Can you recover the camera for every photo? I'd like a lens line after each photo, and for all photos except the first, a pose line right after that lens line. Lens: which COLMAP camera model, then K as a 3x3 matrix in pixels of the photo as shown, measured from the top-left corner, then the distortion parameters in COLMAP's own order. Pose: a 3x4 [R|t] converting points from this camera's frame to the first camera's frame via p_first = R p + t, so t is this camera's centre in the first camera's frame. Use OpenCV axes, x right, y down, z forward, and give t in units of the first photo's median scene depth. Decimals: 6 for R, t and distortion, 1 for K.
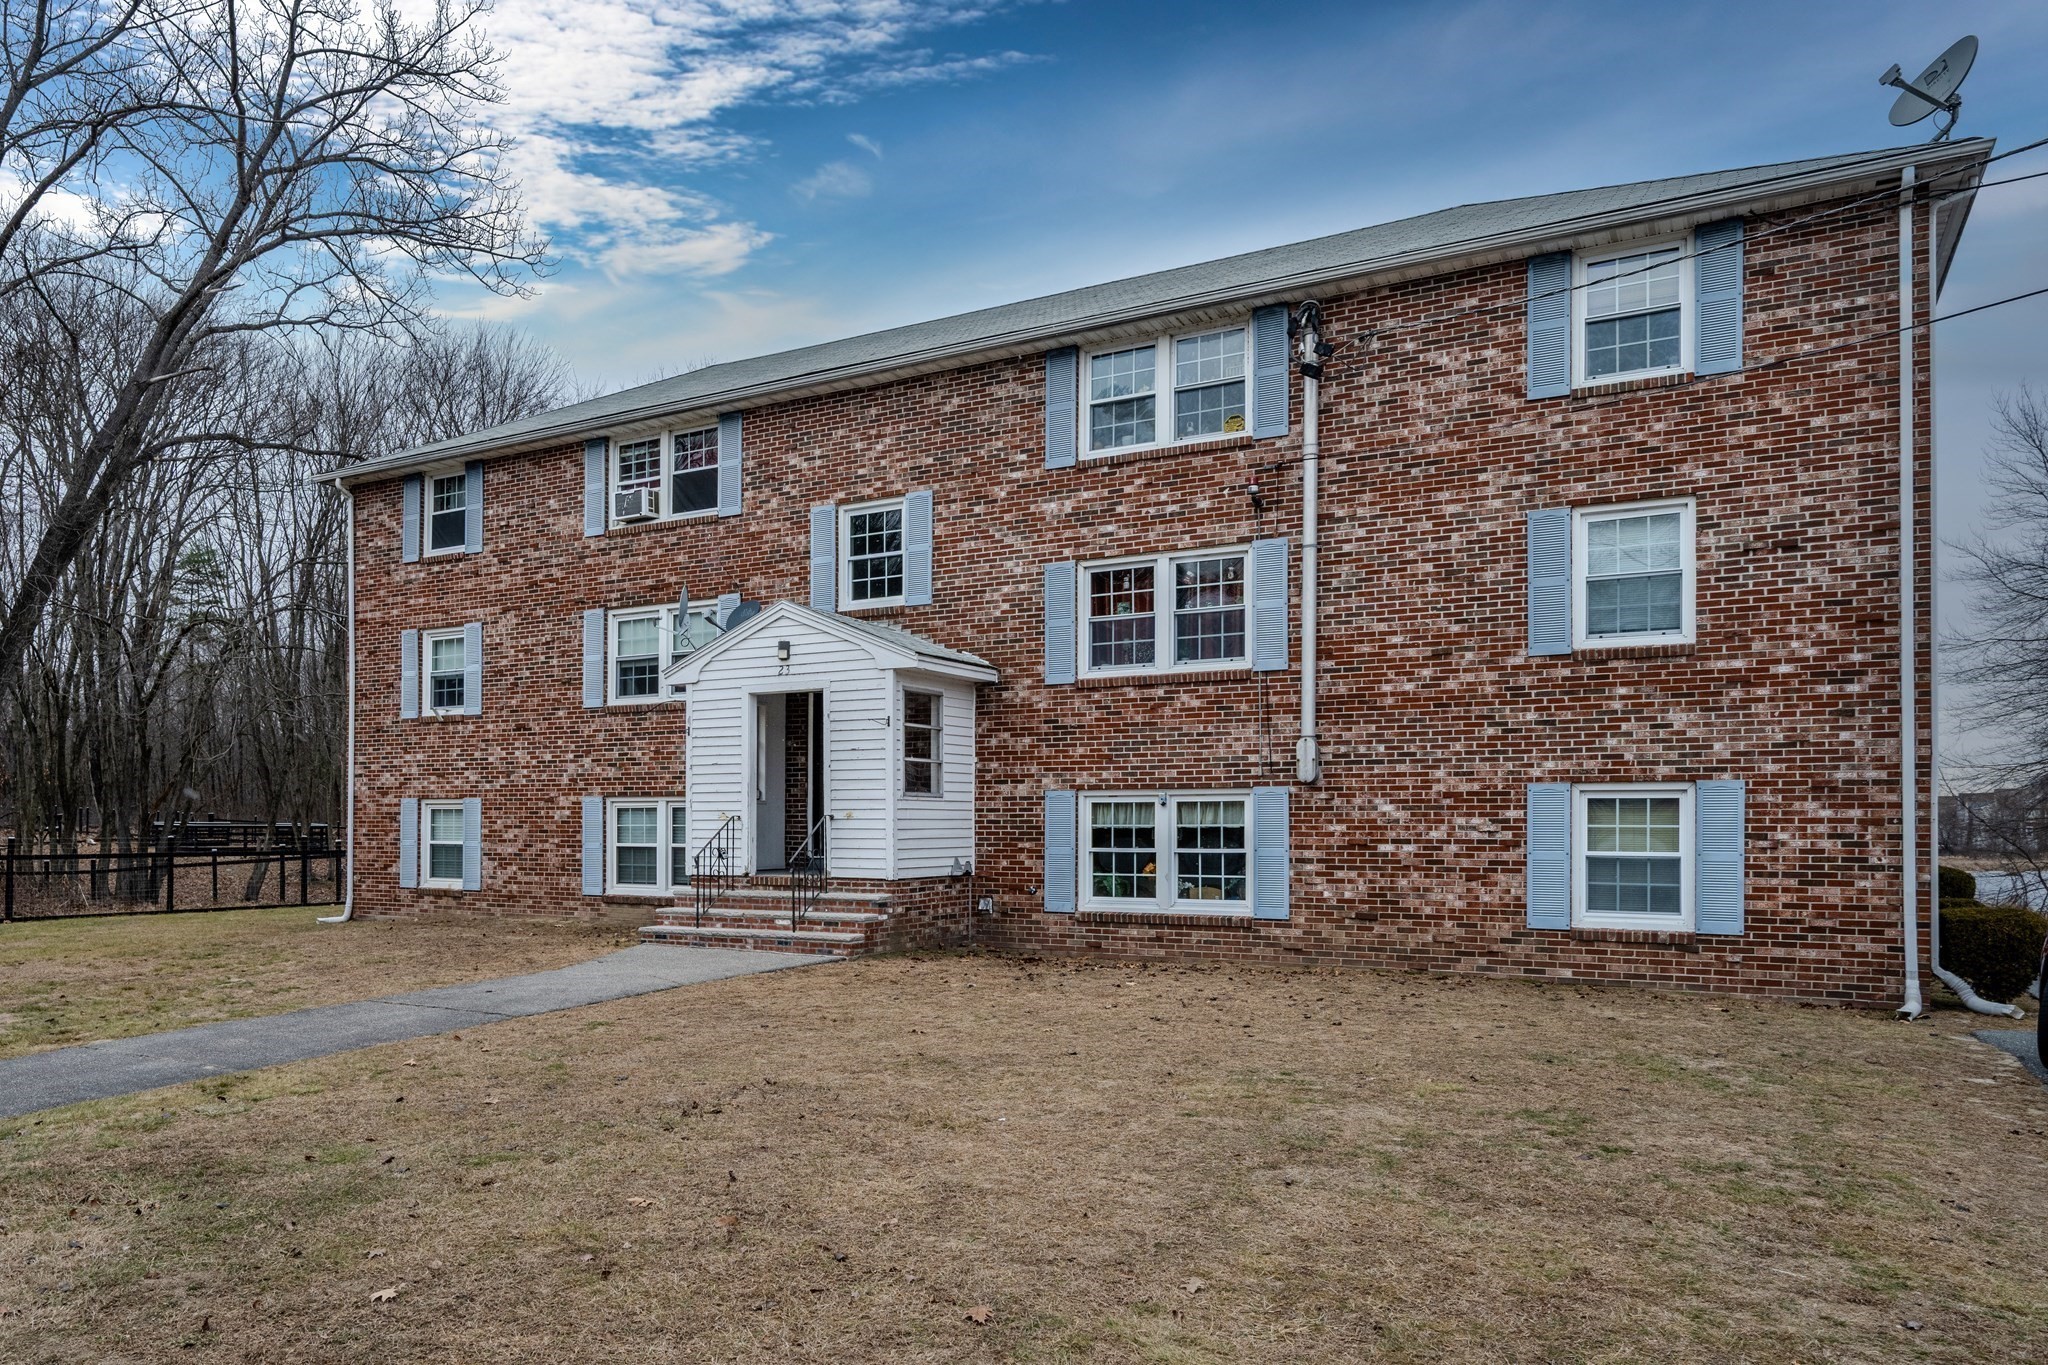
lens RADIAL K [[1105.0, 0, 1024.6], [0, 1105.0, 839.1], [0, 0, 1]] dist [0.003843, 0.000712]
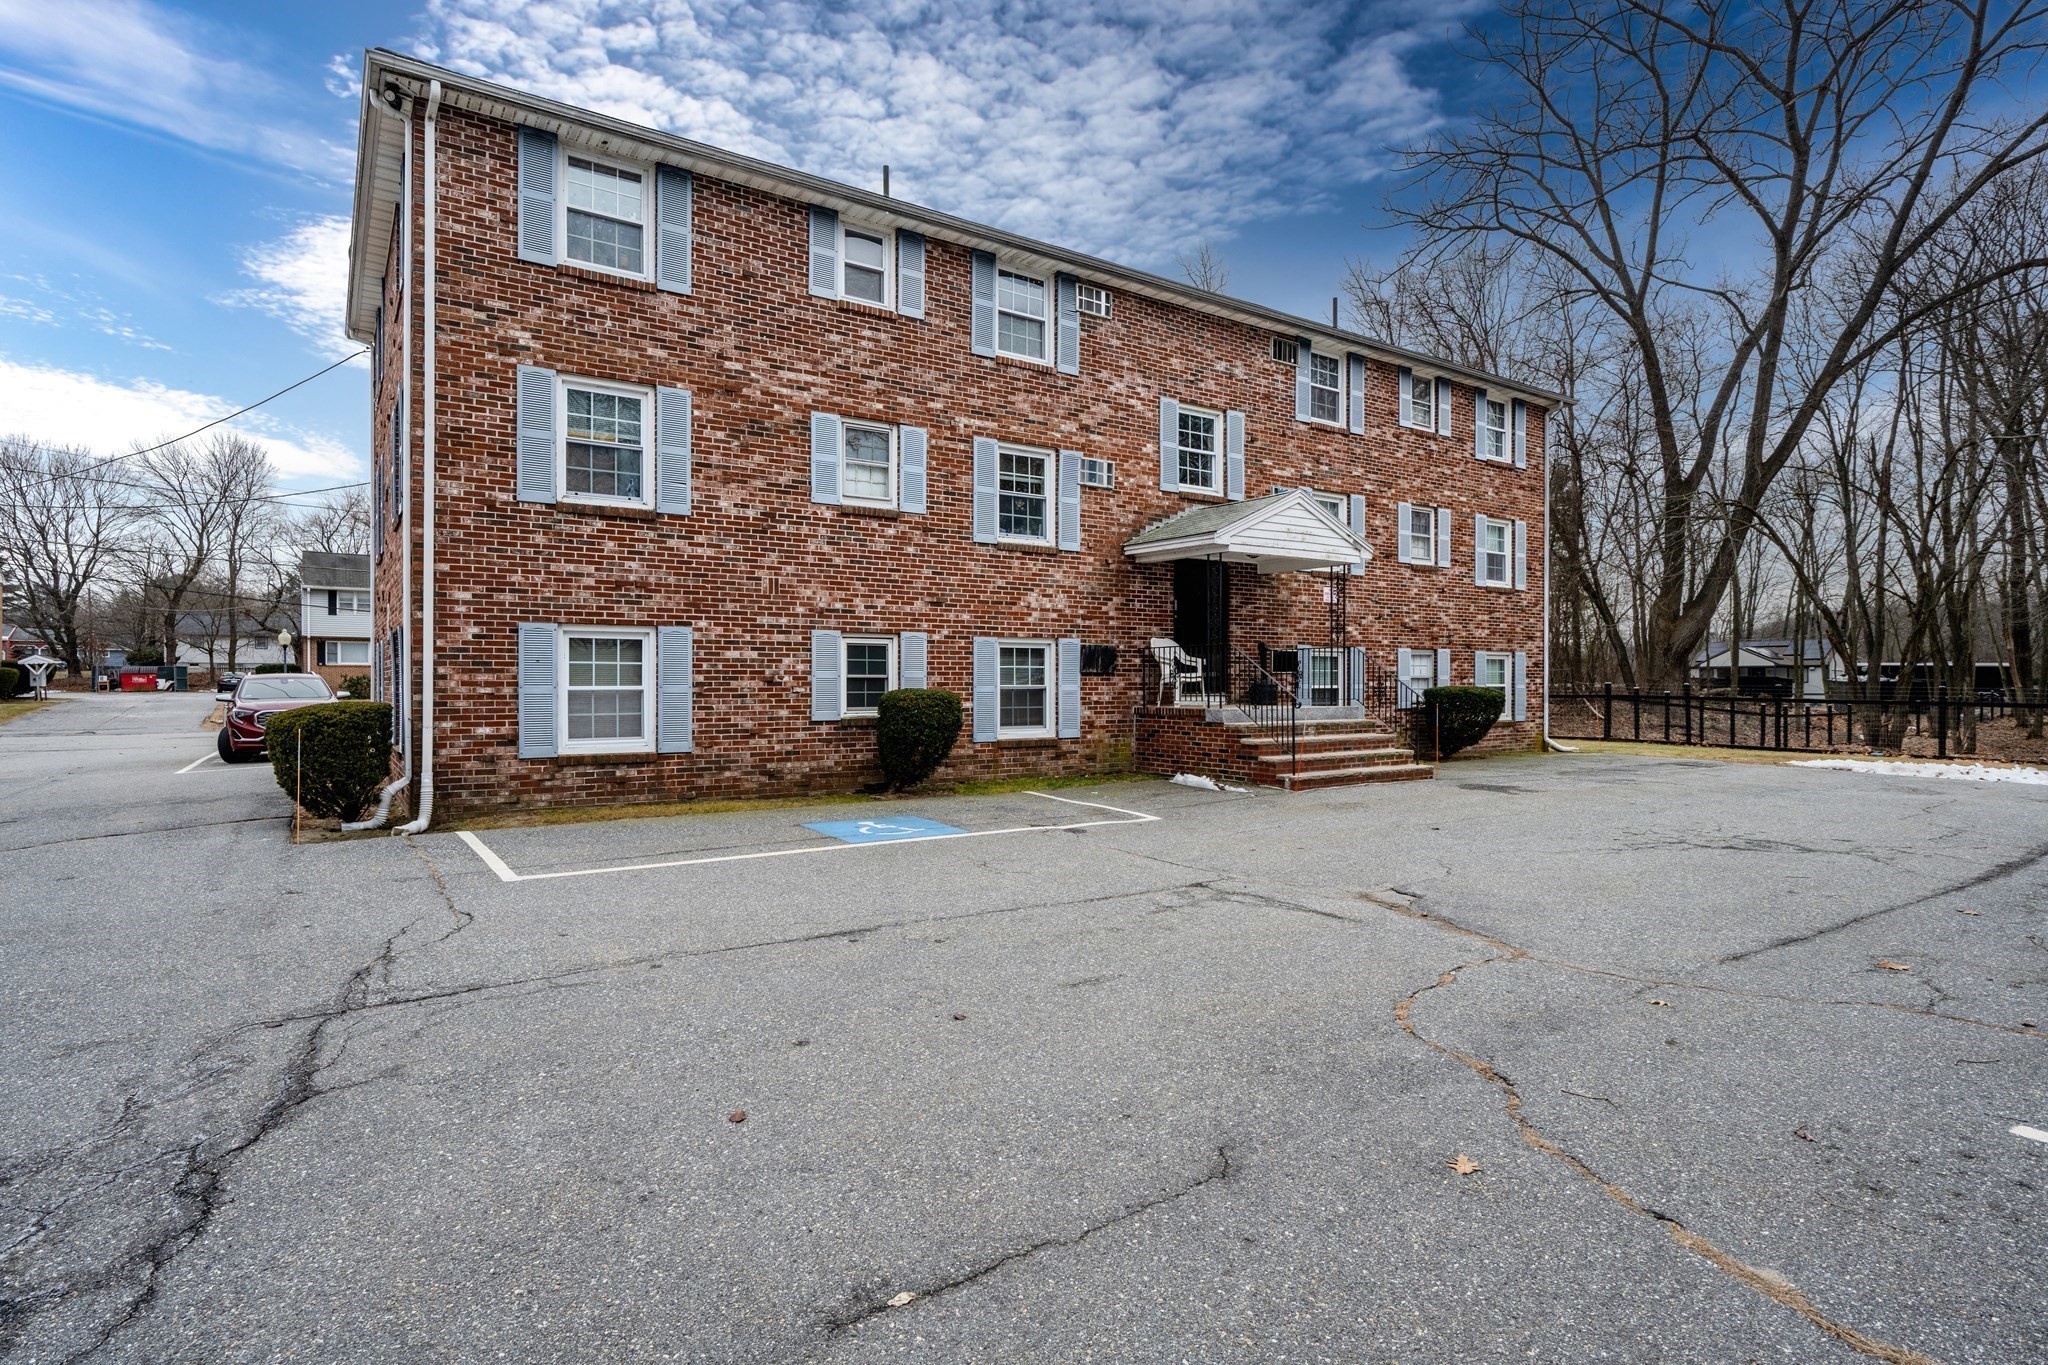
lens RADIAL K [[1045.5, 0, 1024.0], [0, 1045.5, 682.5], [0, 0, 1]] dist [-0.001063, -0.000059]
pose [[0.512721, -0.005113, 0.858540, -0.165732], [-0.002241, 0.999971, 0.007293, -0.000695], [-0.858552, -0.005663, 0.512694, 0.075493]]
